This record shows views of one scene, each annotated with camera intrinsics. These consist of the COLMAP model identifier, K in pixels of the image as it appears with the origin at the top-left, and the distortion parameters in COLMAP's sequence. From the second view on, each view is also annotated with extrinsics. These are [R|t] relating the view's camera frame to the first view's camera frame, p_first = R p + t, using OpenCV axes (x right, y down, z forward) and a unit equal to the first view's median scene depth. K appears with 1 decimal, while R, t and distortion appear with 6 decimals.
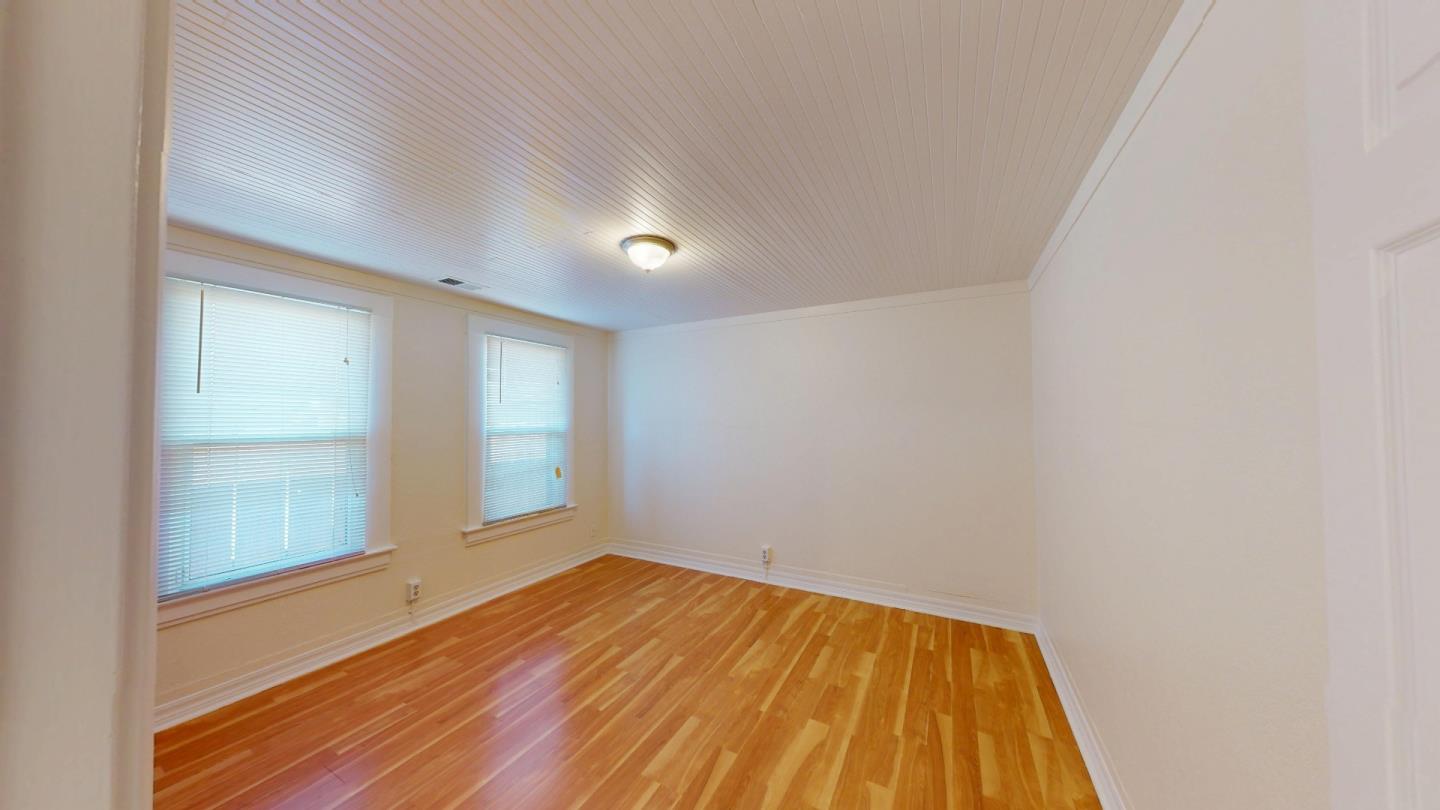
lens RADIAL K [[430.3, 0, 716.3], [0, 430.3, 407.9], [0, 0, 1]] dist [-0.001784, -0.000028]
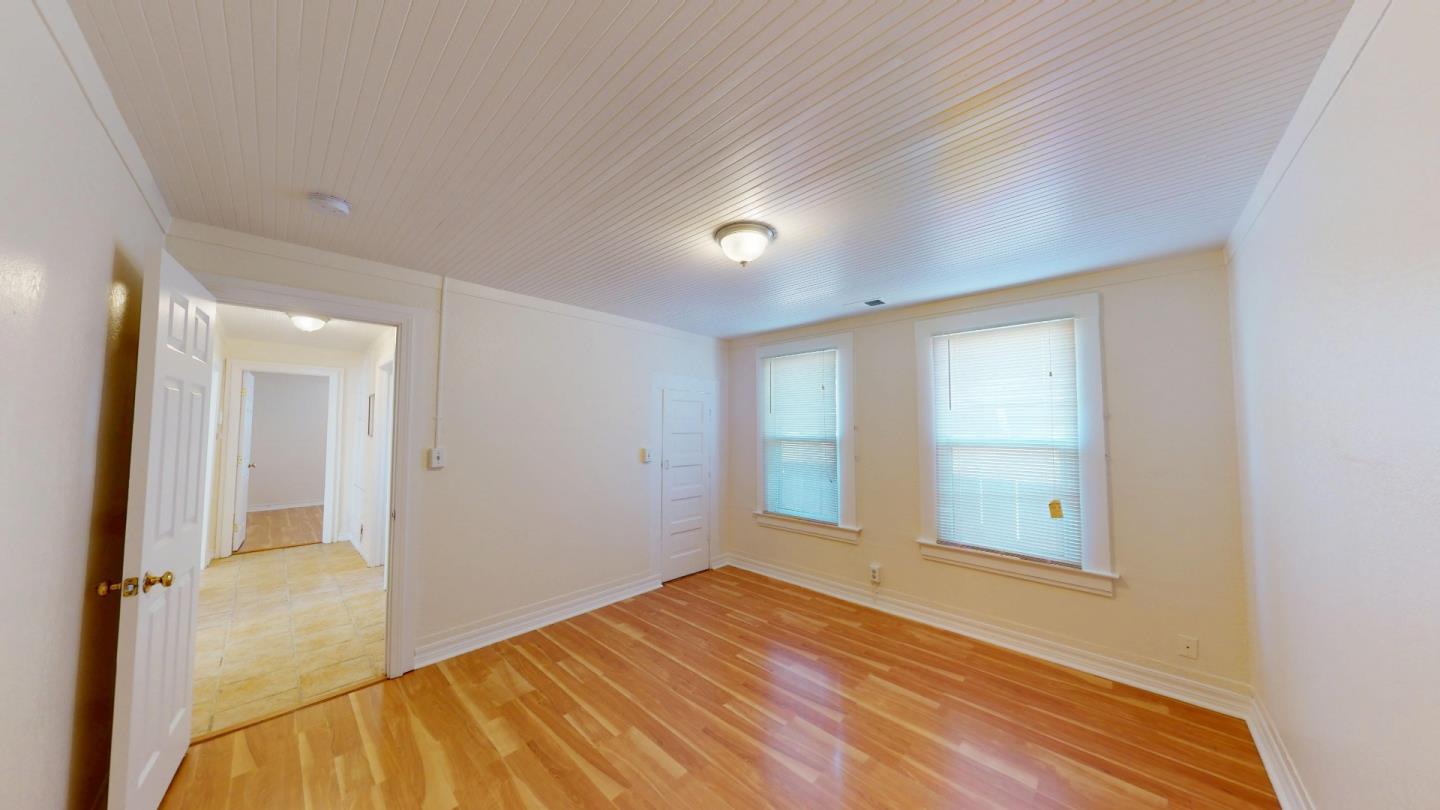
lens RADIAL K [[430.3, 0, 724.3], [0, 430.3, 405.6], [0, 0, 1]] dist [-0.001784, -0.000028]
pose [[-0.256478, -0.047316, -0.965391, 0.616655], [0.020172, 0.998321, -0.054290, 0.025578], [0.966340, -0.033398, -0.255093, 1.025737]]
